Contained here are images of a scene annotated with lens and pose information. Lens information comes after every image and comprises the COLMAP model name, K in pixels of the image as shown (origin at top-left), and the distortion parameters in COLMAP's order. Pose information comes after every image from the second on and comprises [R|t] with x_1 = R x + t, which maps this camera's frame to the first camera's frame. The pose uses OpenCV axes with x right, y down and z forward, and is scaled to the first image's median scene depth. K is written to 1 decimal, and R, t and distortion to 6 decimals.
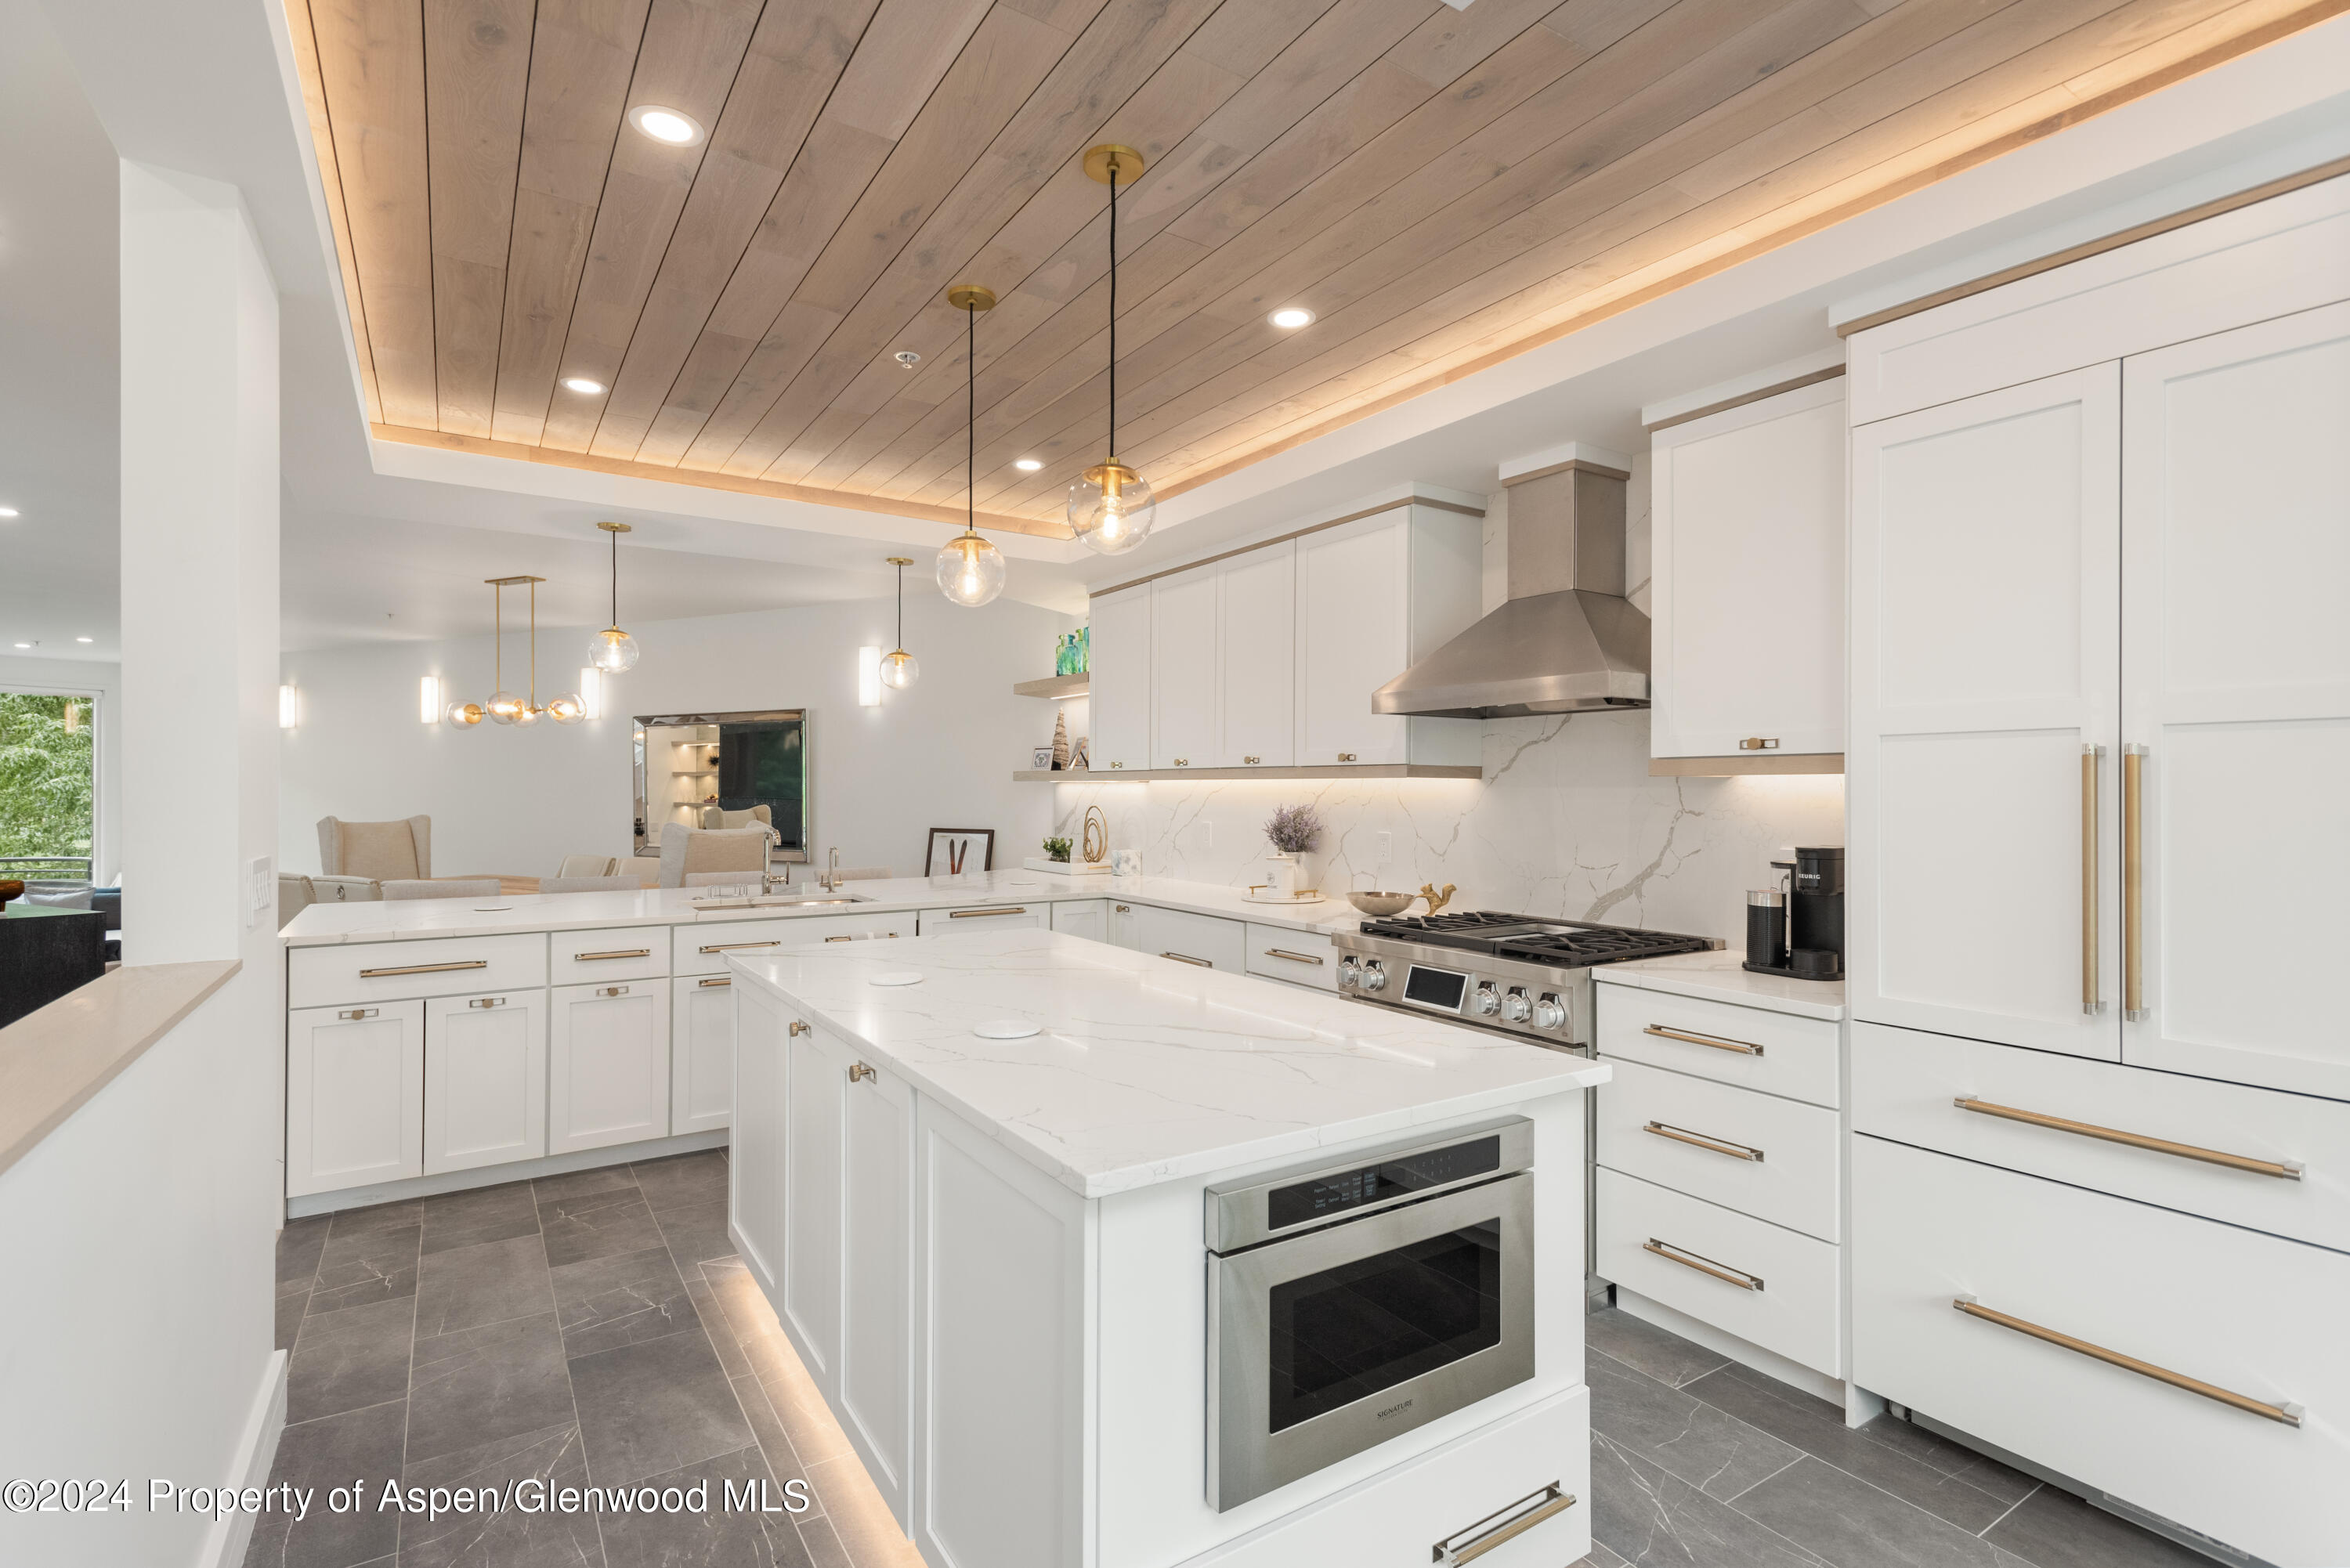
lens RADIAL K [[1110.1, 0, 1176.3], [0, 1110.1, 787.7], [0, 0, 1]] dist [0.007298, -0.001245]
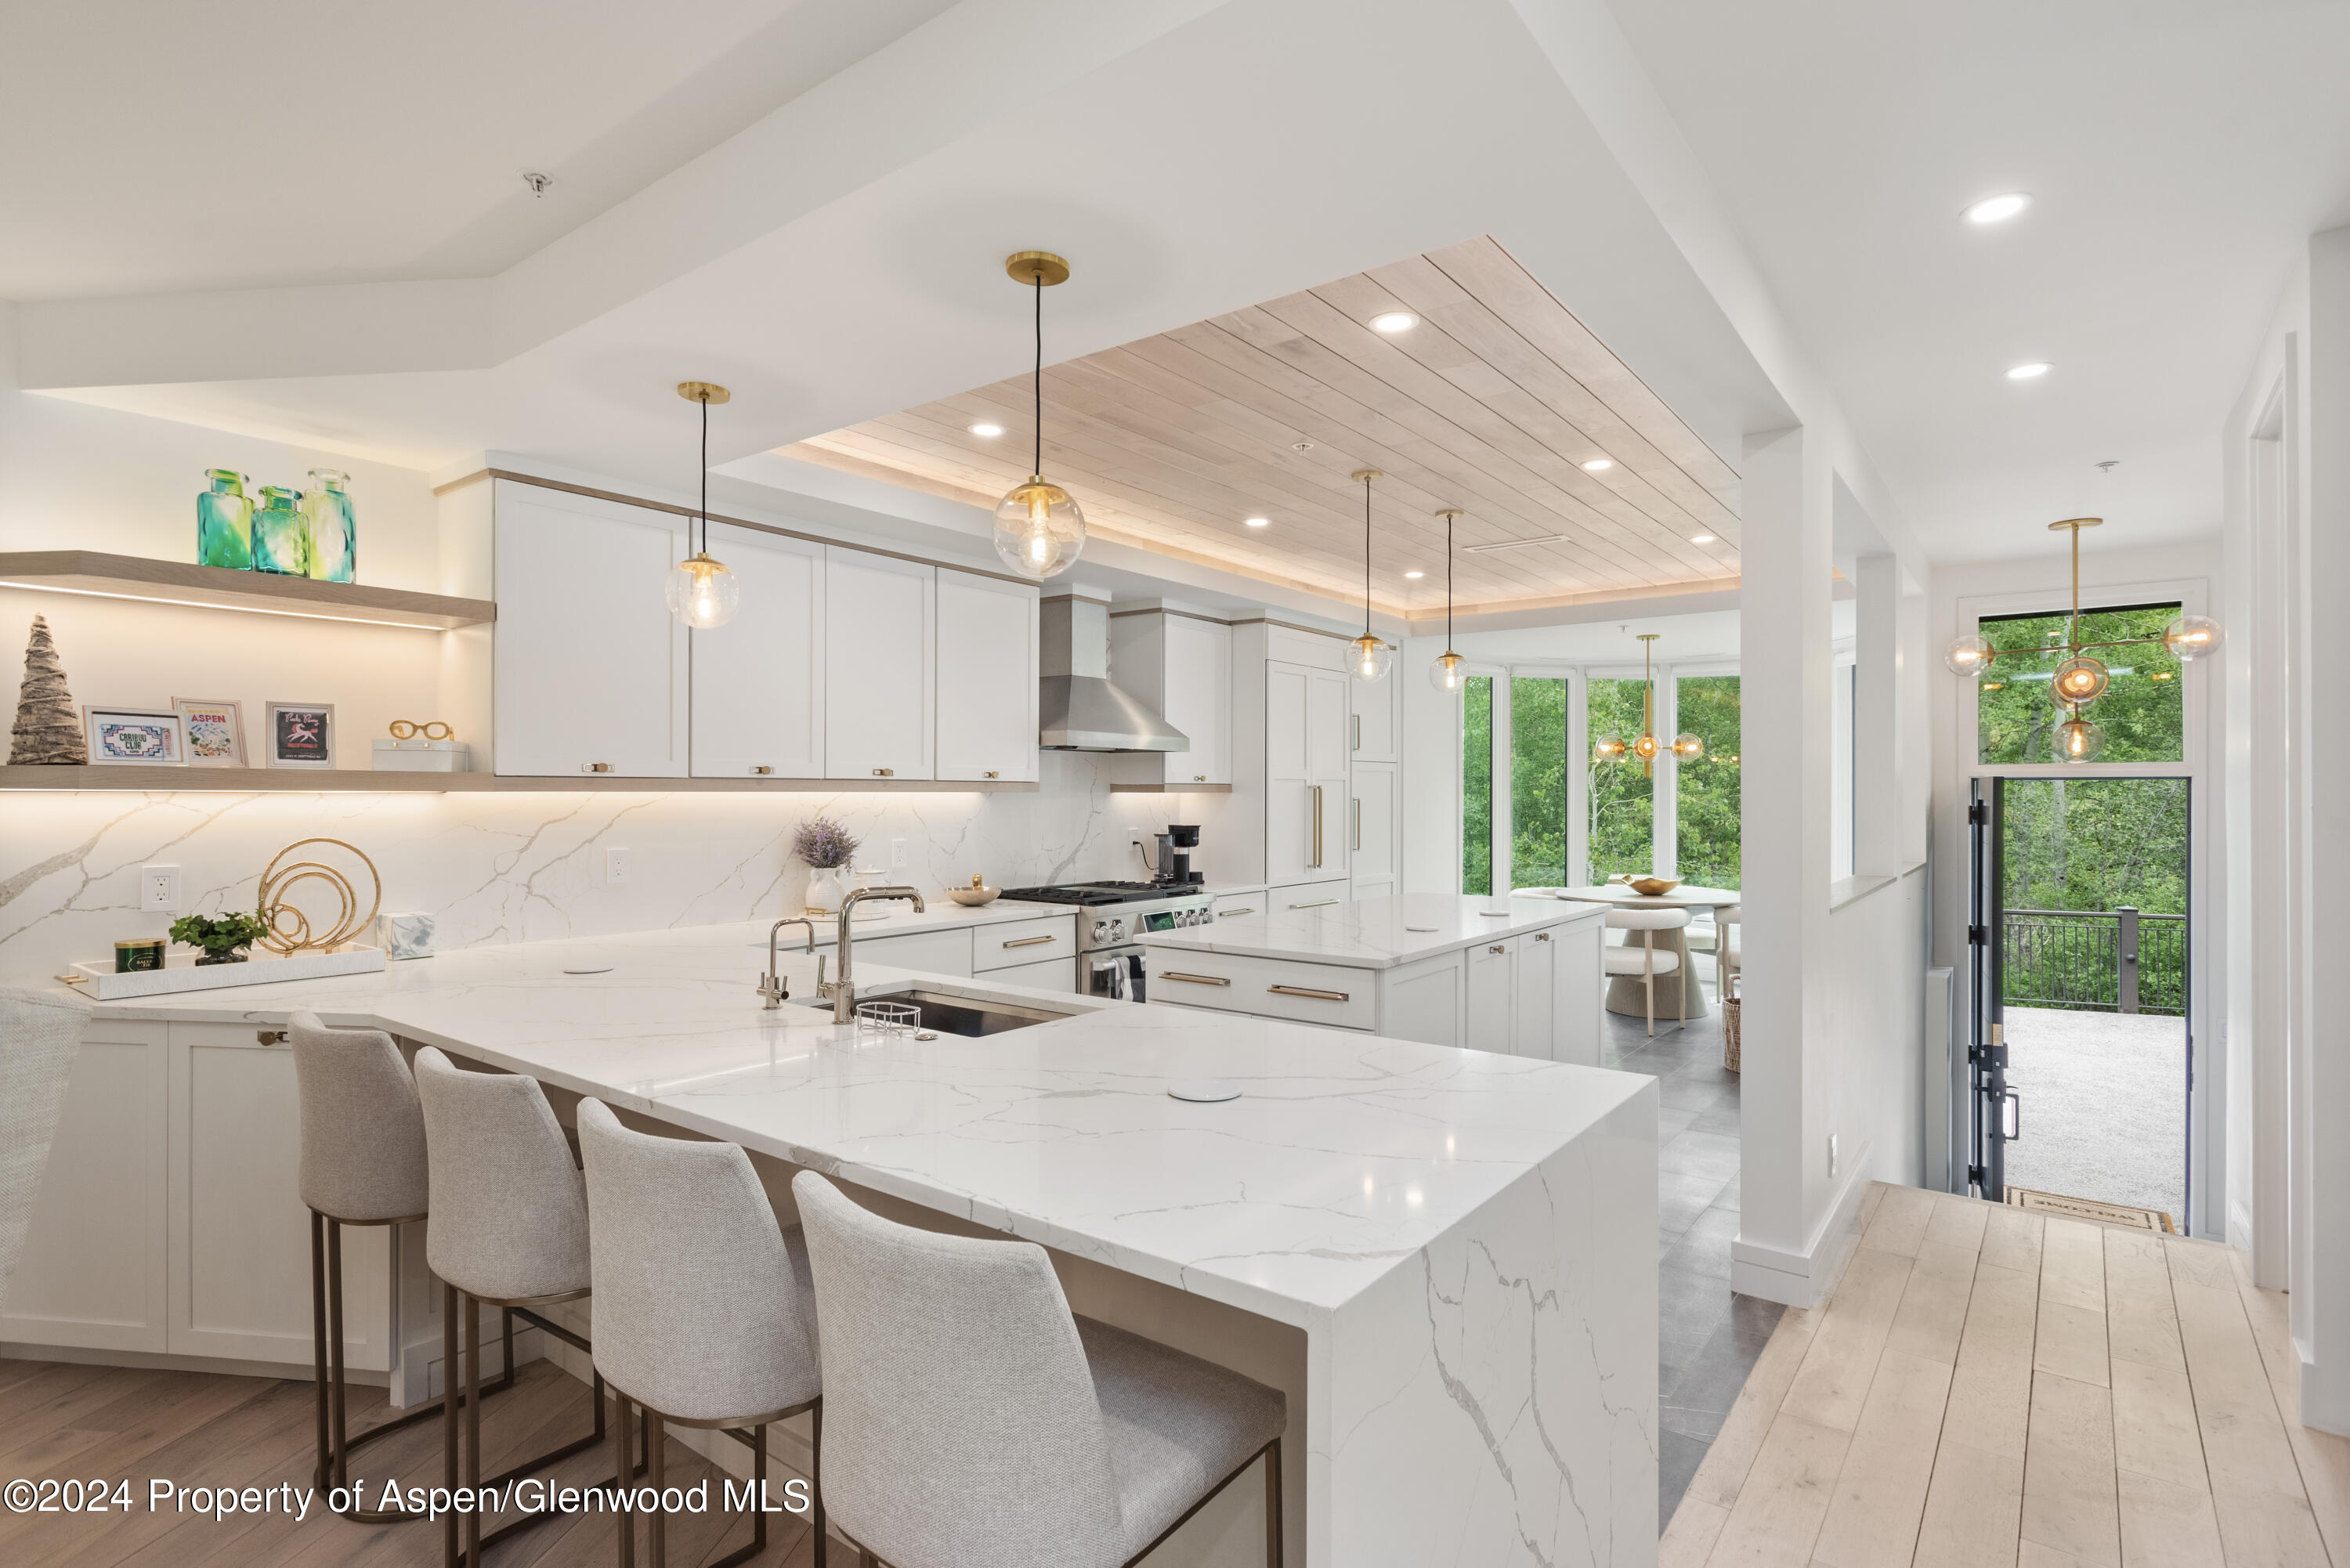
lens RADIAL K [[1169.1, 0, 1180.8], [0, 1169.1, 784.0], [0, 0, 1]] dist [-0.002183, -0.003188]
pose [[-0.336789, 0.005972, 0.941561, -0.941772], [-0.001007, 0.999977, -0.006703, -0.007813], [-0.941580, -0.003206, -0.336775, 1.038828]]
